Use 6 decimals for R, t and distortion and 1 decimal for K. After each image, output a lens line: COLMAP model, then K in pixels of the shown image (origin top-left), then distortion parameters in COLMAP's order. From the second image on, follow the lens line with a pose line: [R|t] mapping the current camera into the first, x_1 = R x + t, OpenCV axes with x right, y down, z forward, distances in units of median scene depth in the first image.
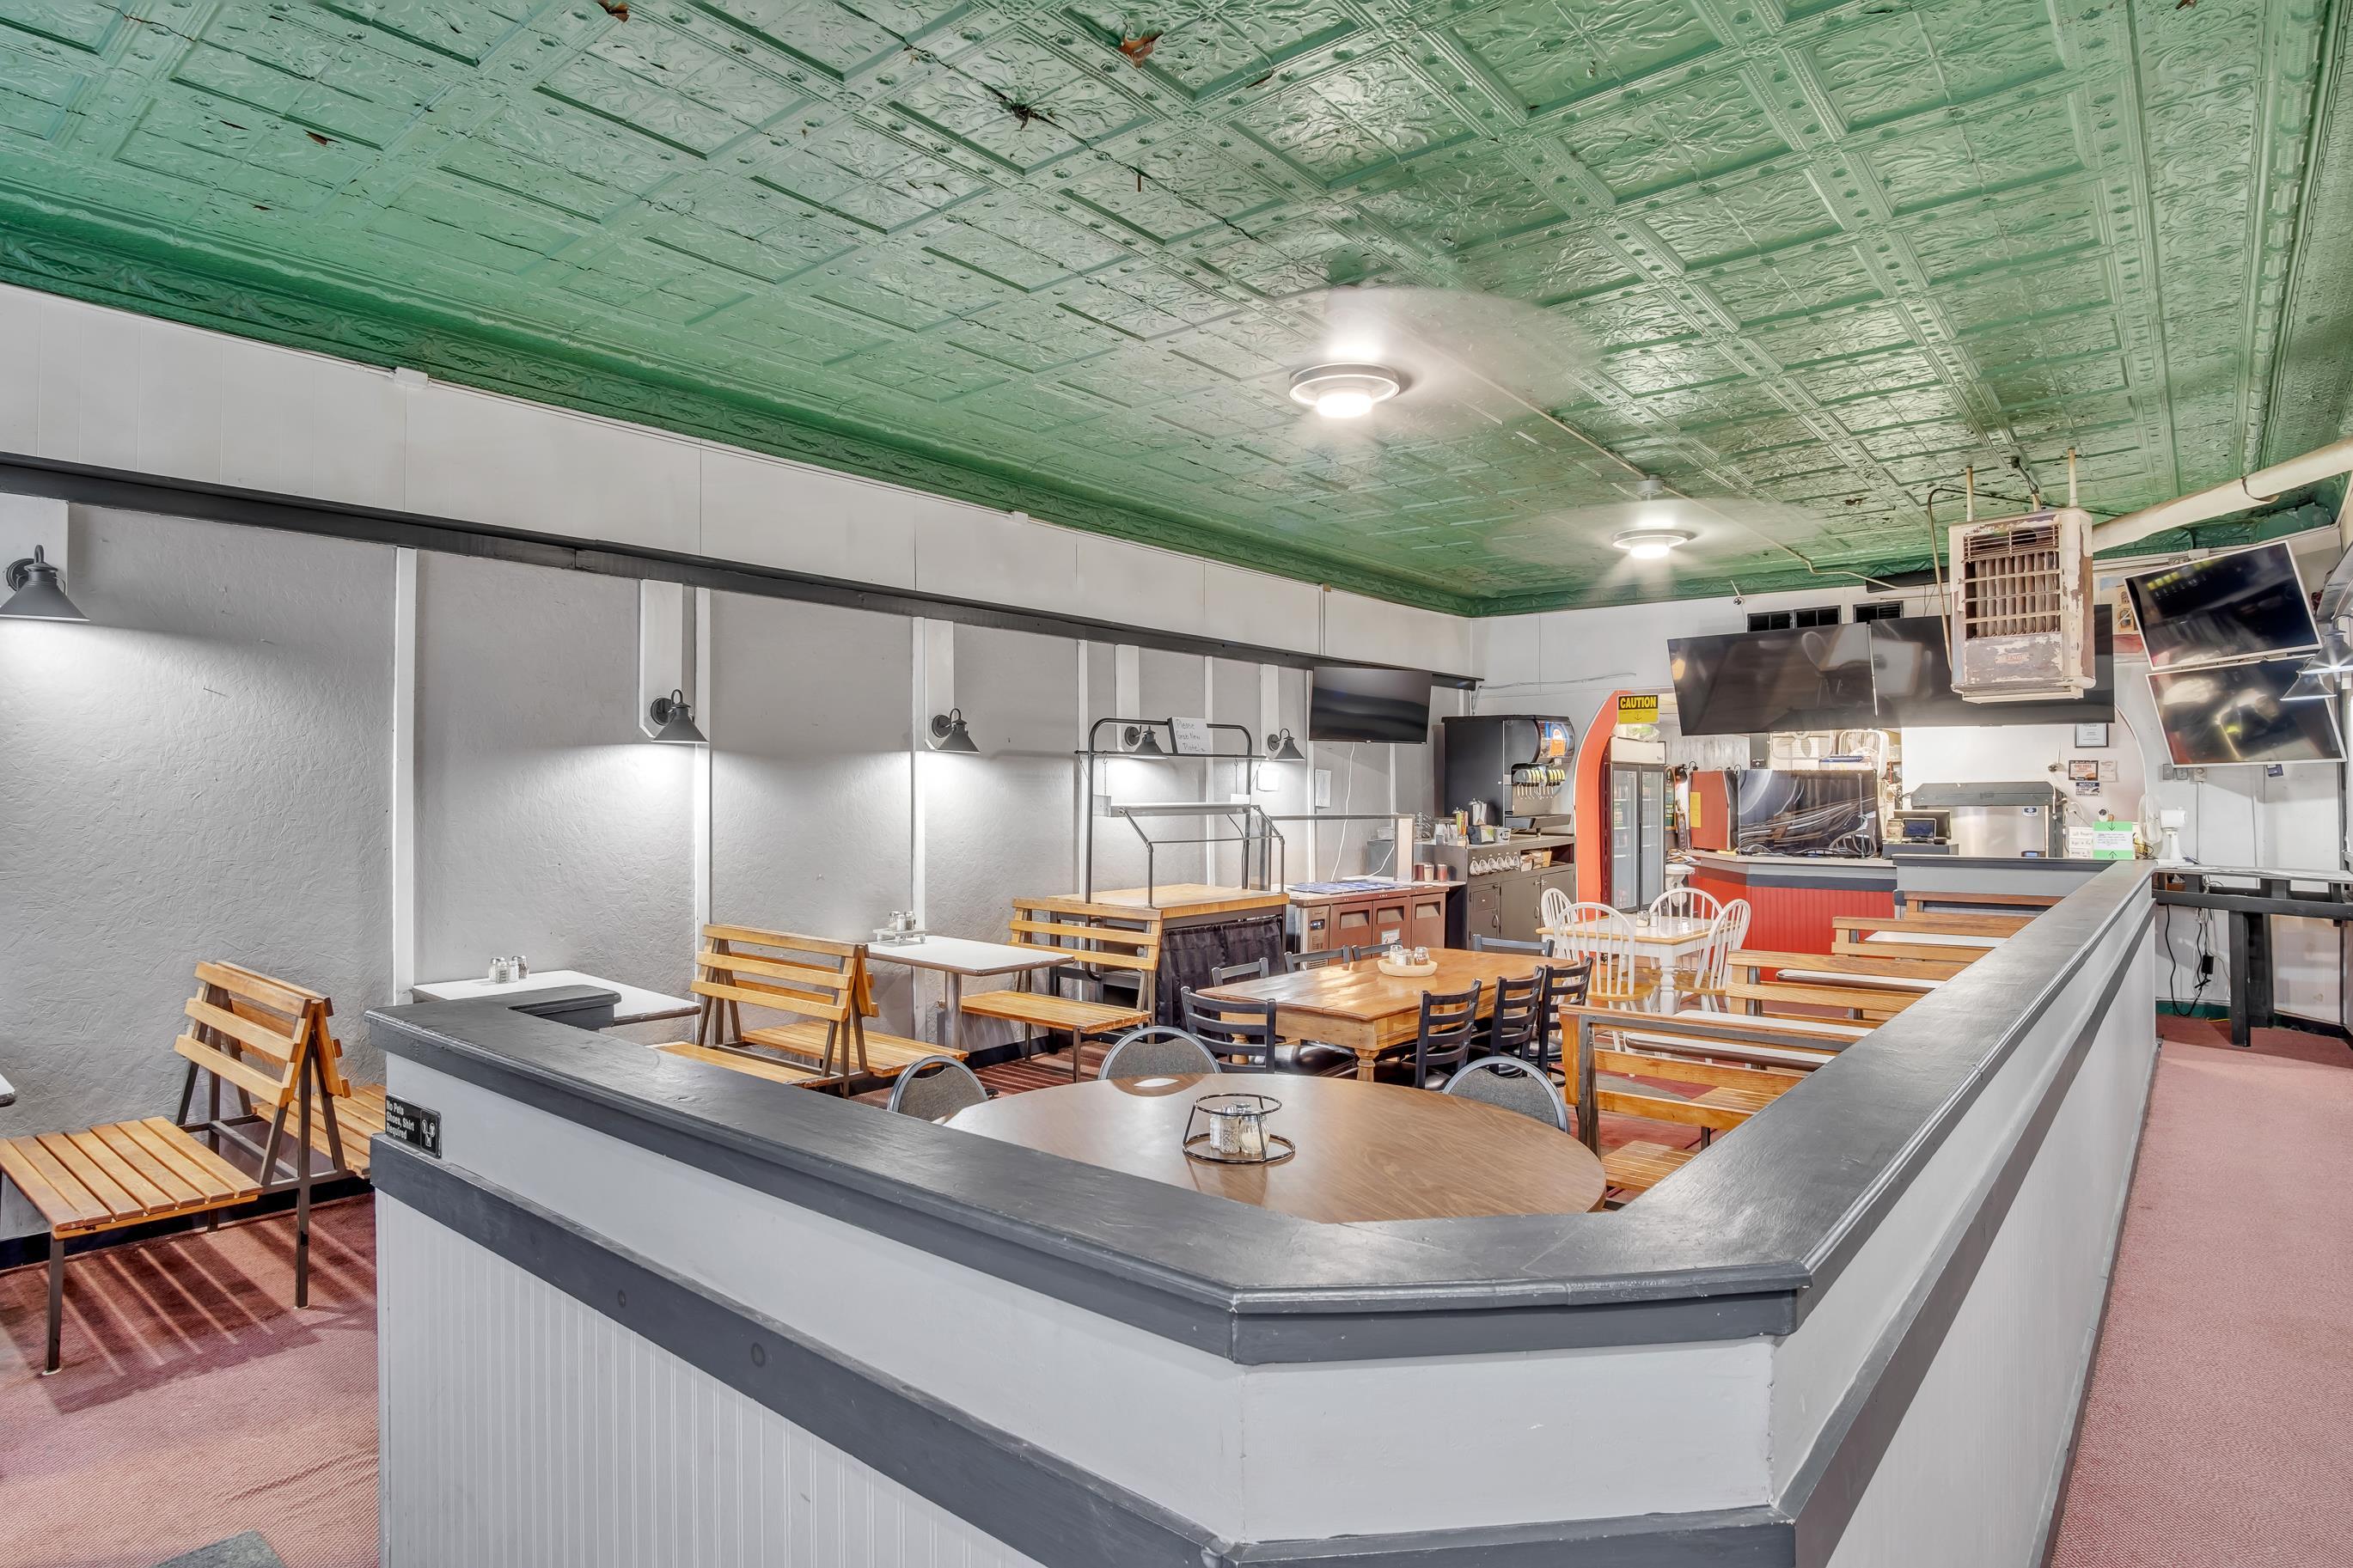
lens RADIAL K [[1260.4, 0, 1176.7], [0, 1260.4, 789.0], [0, 0, 1]] dist [-0.000958, -0.000173]
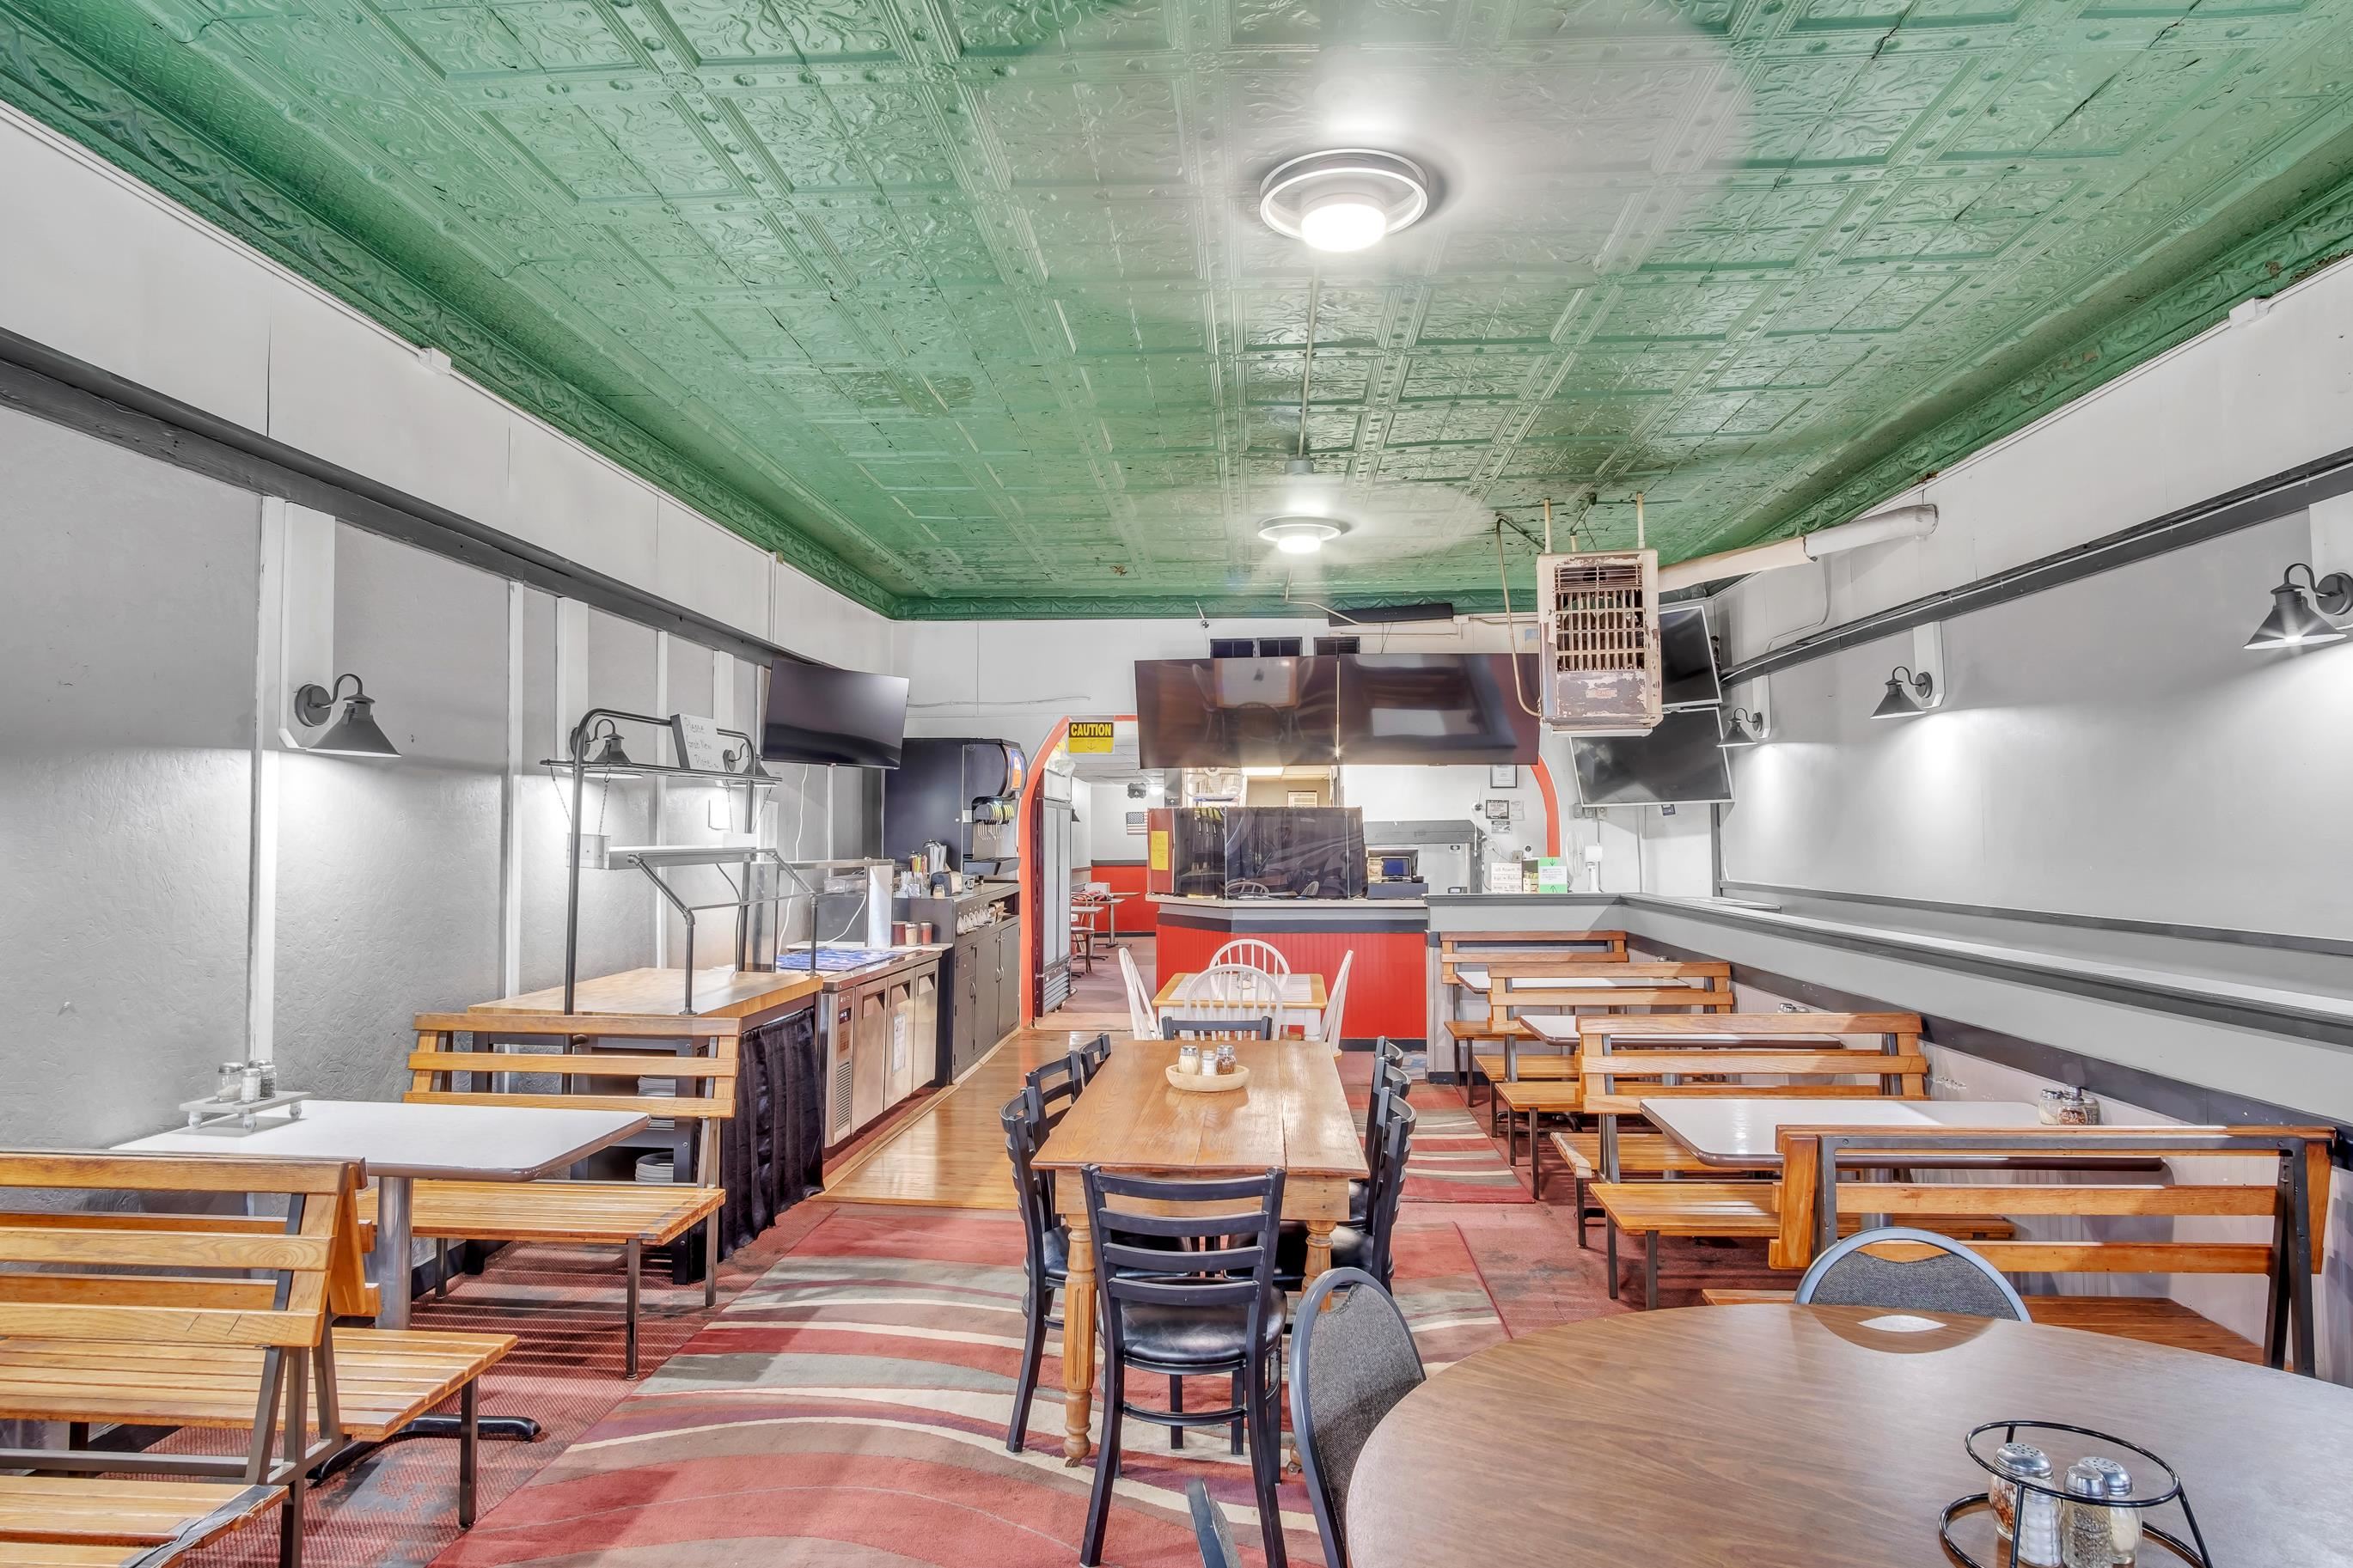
lens RADIAL K [[1344.9, 0, 1167.0], [0, 1344.9, 772.2], [0, 0, 1]] dist [-0.001548, -0.000310]
pose [[0.818034, 0.023968, 0.574671, -0.188440], [0.001478, 0.999041, -0.043770, 0.003636], [-0.575169, 0.036654, 0.817213, 0.279485]]
